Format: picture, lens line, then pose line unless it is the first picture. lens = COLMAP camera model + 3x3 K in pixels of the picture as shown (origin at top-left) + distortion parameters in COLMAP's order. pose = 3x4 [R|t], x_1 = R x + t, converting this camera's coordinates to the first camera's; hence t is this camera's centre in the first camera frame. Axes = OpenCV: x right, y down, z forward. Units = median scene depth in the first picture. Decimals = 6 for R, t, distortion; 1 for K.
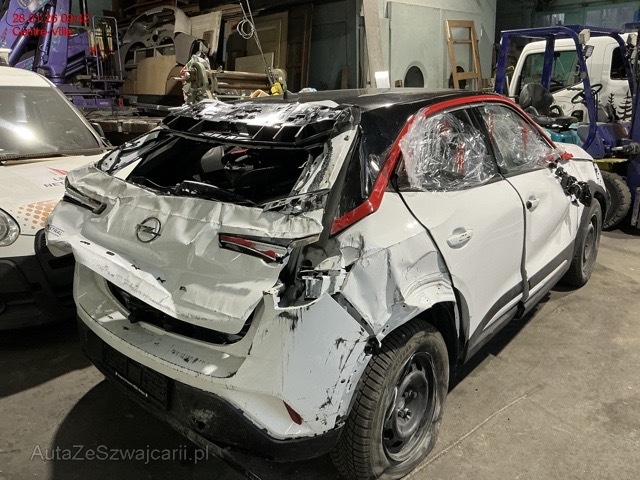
lens RADIAL K [[525.4, 0, 320.0], [0, 525.4, 240.0], [0, 0, 1]] dist [0.110079, -0.194658]
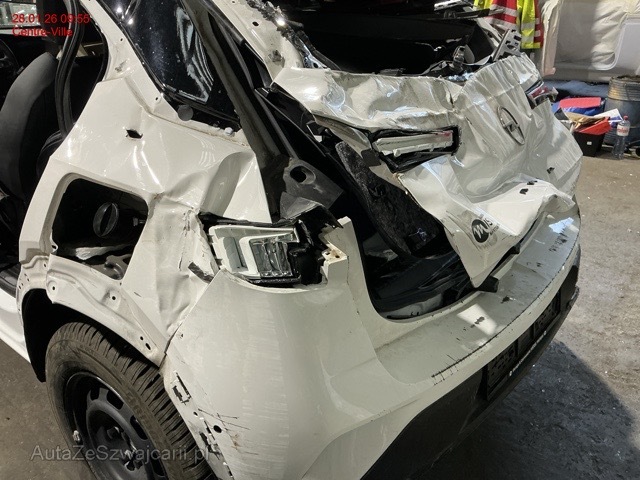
lens RADIAL K [[525.4, 0, 320.0], [0, 525.4, 240.0], [0, 0, 1]] dist [0.110079, -0.194658]
pose [[-0.034436, -0.413336, 0.909927, -1.058515], [0.282000, 0.869452, 0.405622, -0.249374], [-0.958796, 0.270567, 0.086620, 1.337962]]
